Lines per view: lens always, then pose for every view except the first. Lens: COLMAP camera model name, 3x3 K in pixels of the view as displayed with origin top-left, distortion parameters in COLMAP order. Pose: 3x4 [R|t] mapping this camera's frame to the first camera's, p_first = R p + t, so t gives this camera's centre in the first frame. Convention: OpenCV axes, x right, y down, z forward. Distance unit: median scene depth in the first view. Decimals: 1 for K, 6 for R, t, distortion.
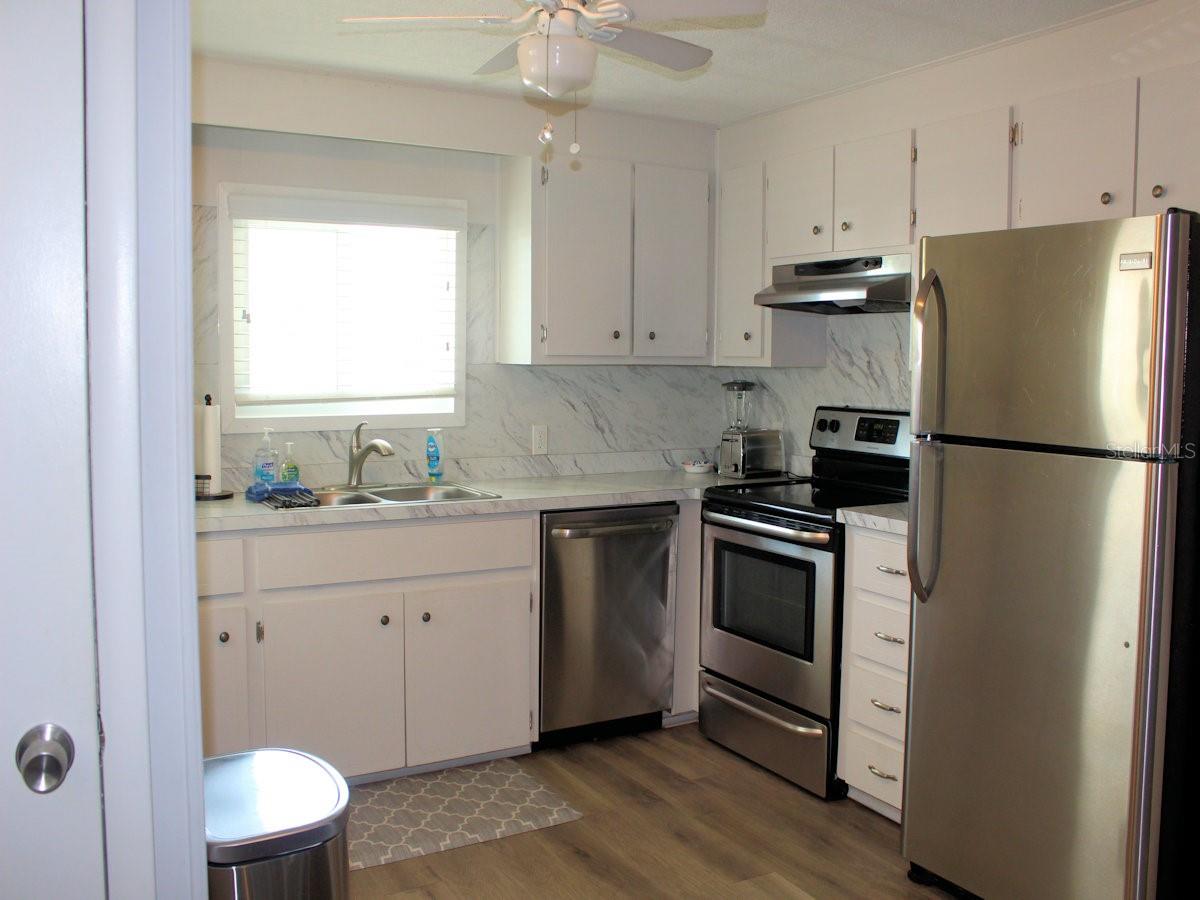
lens RADIAL K [[1047.2, 0, 599.7], [0, 1047.2, 435.5], [0, 0, 1]] dist [-0.157031, 0.005814]
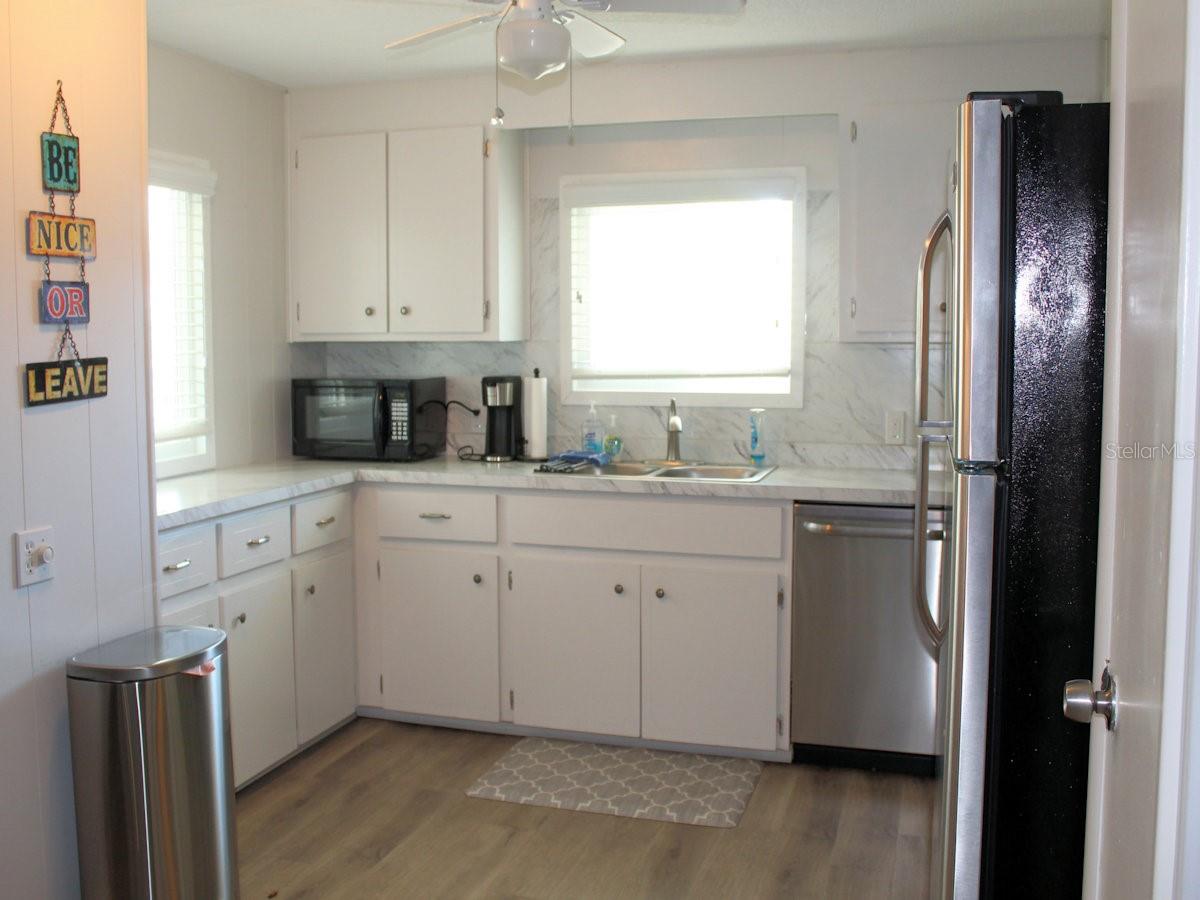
lens RADIAL K [[1166.3, 0, 600.0], [0, 1166.3, 450.0], [0, 0, 1]] dist [-0.183907, 0.007702]
pose [[0.669881, 0.061492, -0.739917, 0.583271], [-0.047156, 0.998076, 0.040254, -0.005434], [0.740969, 0.007926, 0.671492, 0.190256]]
